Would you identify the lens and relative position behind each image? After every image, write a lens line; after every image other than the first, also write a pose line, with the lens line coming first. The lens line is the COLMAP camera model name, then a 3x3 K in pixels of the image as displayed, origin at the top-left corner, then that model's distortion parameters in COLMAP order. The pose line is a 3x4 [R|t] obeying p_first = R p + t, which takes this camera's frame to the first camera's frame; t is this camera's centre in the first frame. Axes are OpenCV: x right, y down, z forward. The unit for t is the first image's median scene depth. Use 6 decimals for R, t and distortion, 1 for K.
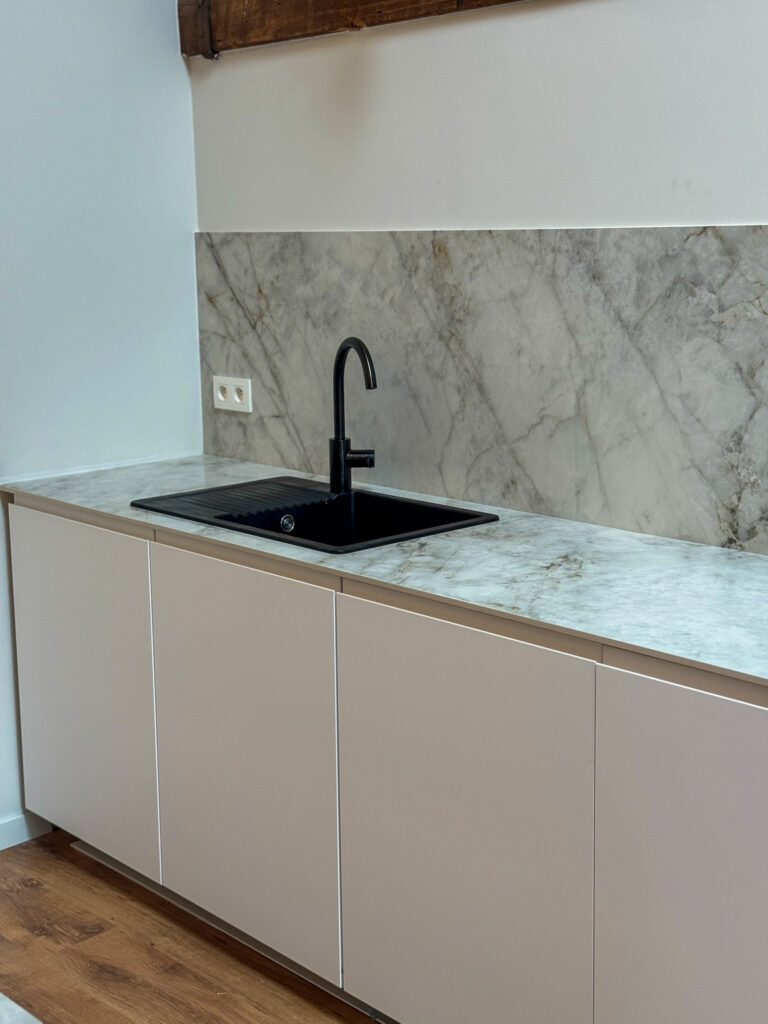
lens RADIAL K [[1383.0, 0, 384.0], [0, 1383.0, 512.0], [0, 0, 1]] dist [0.091759, 0.022686]
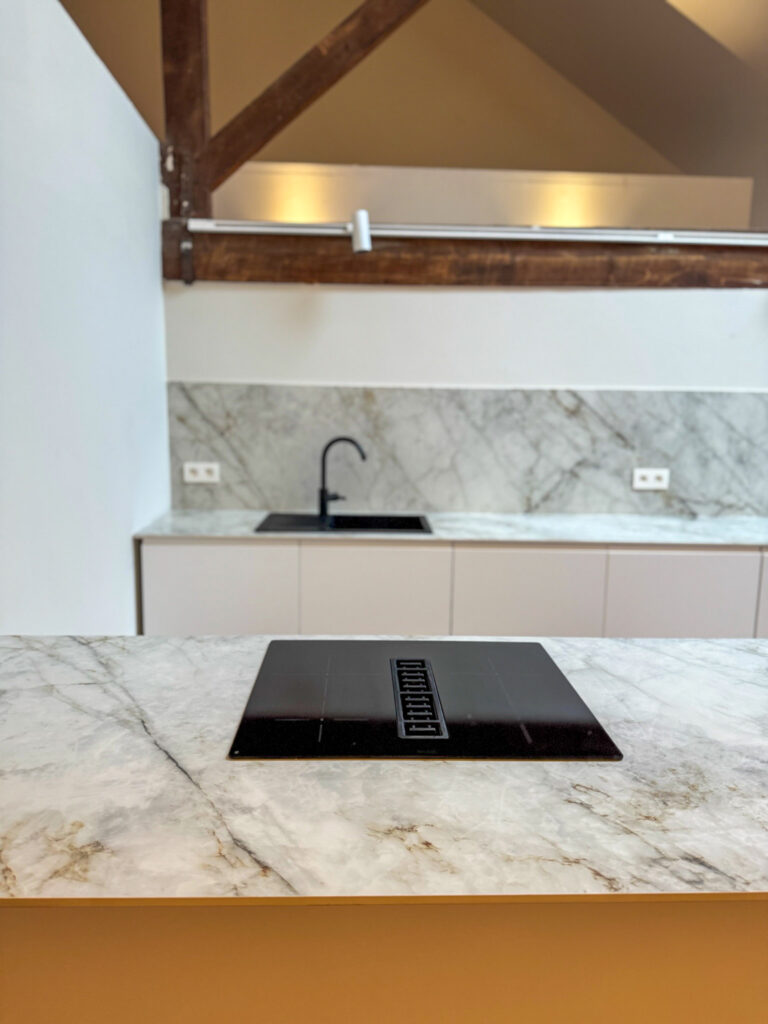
lens RADIAL K [[703.6, 0, 384.0], [0, 703.6, 512.0], [0, 0, 1]] dist [0.074148, -0.005651]
pose [[0.677635, -0.098983, 0.728707, -0.764711], [0.122021, 0.992299, 0.021318, -0.032504], [-0.725205, 0.074471, 0.684494, 0.266855]]
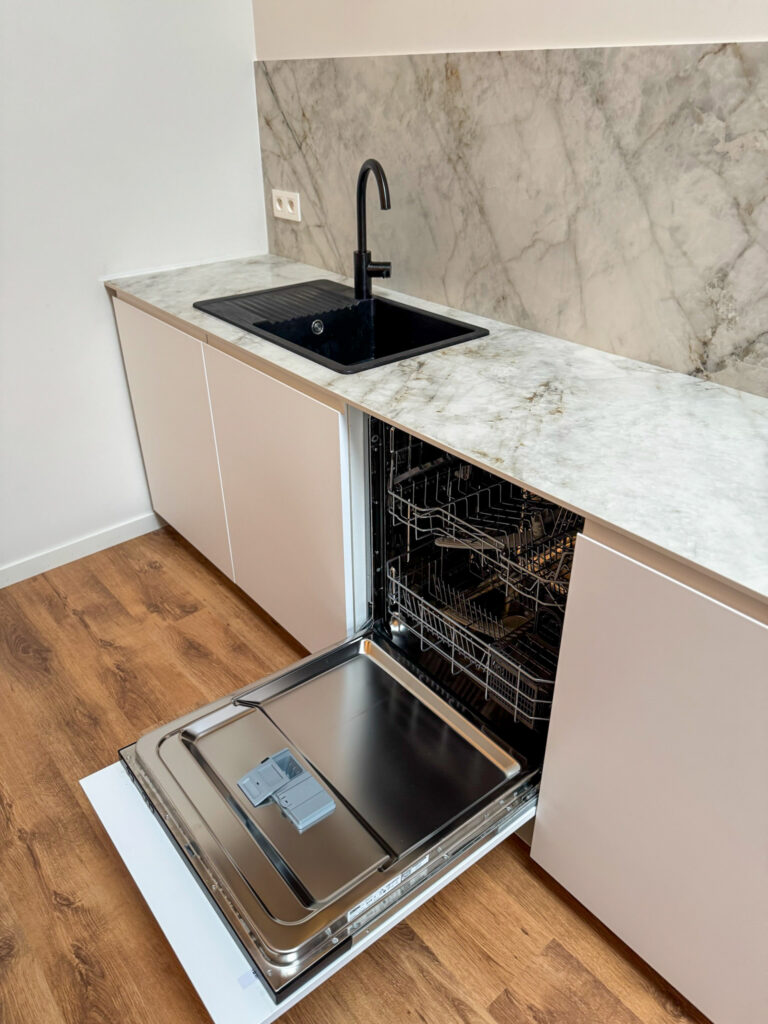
lens RADIAL K [[722.9, 0, 384.0], [0, 722.9, 512.0], [0, 0, 1]] dist [0.000099, -0.014445]
pose [[0.998156, 0.036226, -0.048708, 0.027811], [-0.017926, 0.942531, 0.333638, -0.052951], [0.057995, -0.332149, 0.941442, 0.356386]]
